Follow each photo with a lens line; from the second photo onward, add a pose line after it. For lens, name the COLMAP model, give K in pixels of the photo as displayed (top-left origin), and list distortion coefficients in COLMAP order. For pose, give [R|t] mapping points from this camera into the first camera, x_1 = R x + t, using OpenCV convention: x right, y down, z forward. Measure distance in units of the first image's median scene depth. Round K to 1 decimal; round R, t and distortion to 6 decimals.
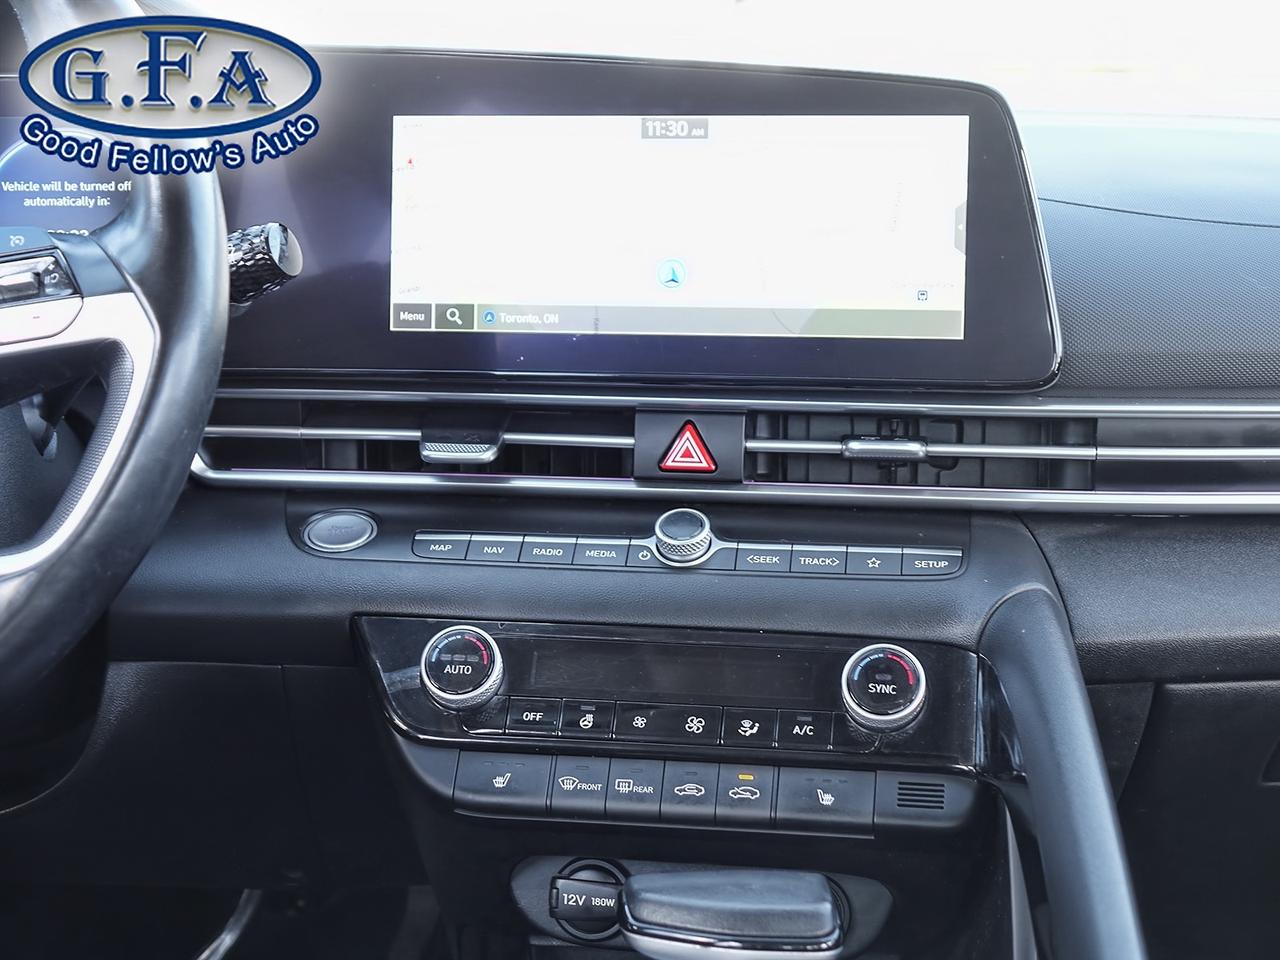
lens RADIAL K [[2226.7, 0, 640.0], [0, 2226.7, 480.0], [0, 0, 1]] dist [-0.009308, 0.003481]
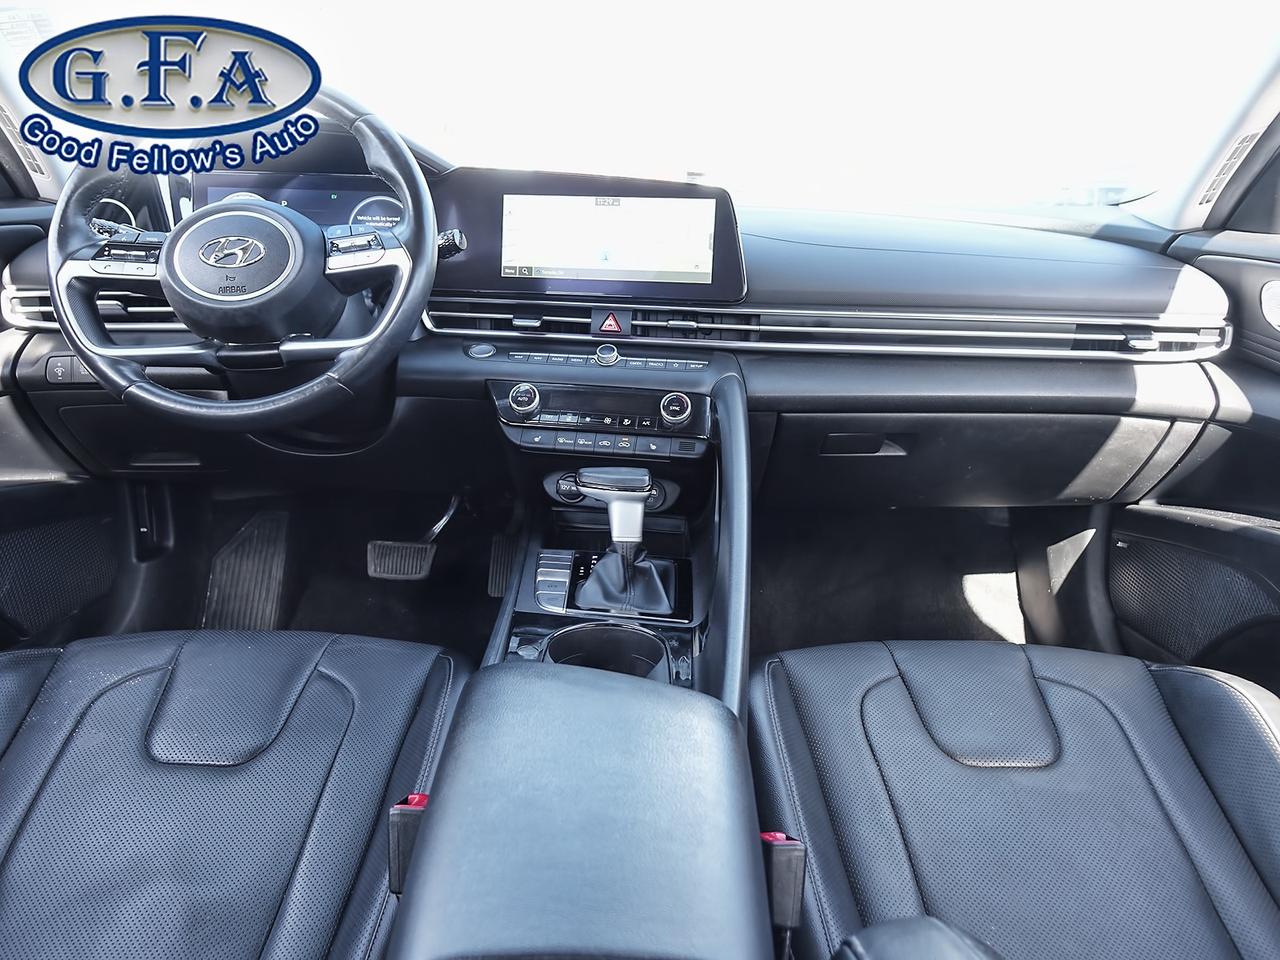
lens RADIAL K [[974.3, 0, 640.0], [0, 974.3, 480.0], [0, 0, 1]] dist [0.003143, -0.004782]
pose [[0.999648, 0.026519, -0.000760, 0.064771], [-0.026353, 0.995893, 0.086614, 0.074274], [0.003054, -0.086564, 0.996242, -0.202761]]
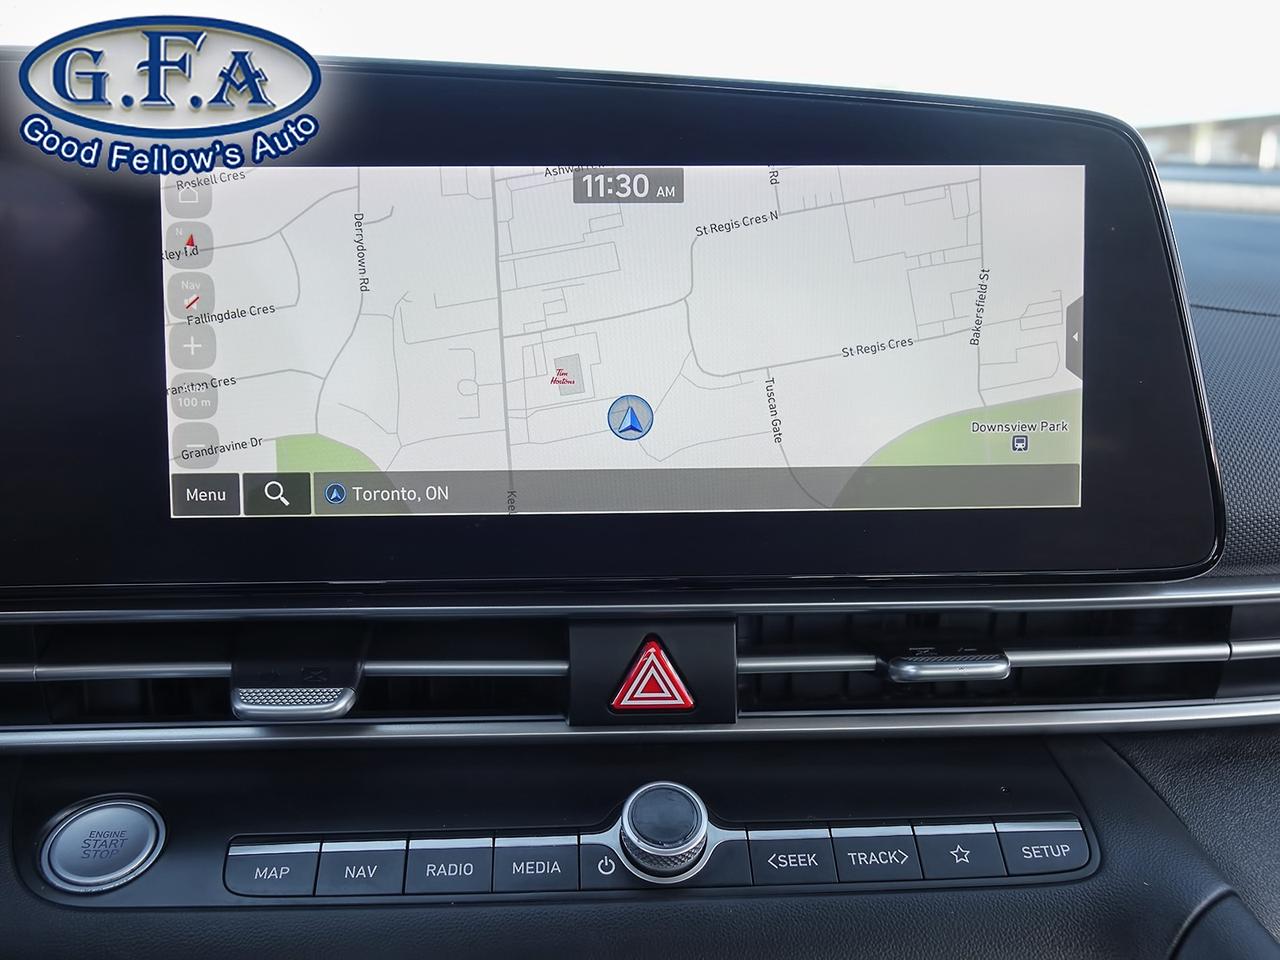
lens RADIAL K [[1244.0, 0, 640.0], [0, 1244.0, 480.0], [0, 0, 1]] dist [-0.005405, -0.011976]
pose [[0.979382, -0.042476, 0.197500, -0.053800], [0.036854, 0.998806, 0.032054, -0.086580], [-0.198626, -0.024114, 0.979779, 0.656189]]
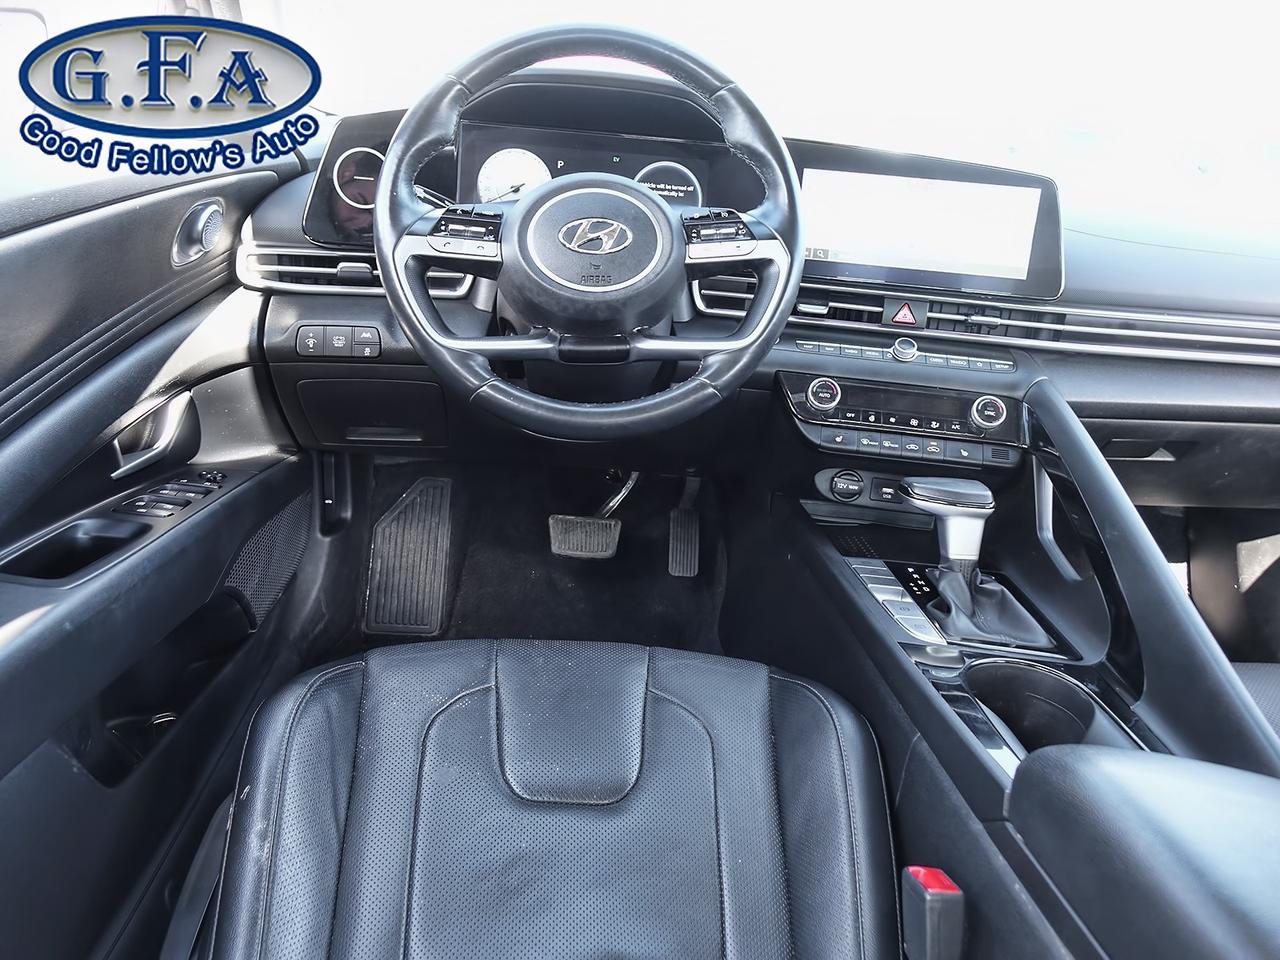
lens RADIAL K [[974.3, 0, 640.0], [0, 974.3, 480.0], [0, 0, 1]] dist [0.003143, -0.004782]
pose [[0.995028, 0.058510, 0.080594, -0.366344], [-0.071273, 0.983564, 0.165900, 0.009462], [-0.069563, -0.170819, 0.982844, -0.105999]]
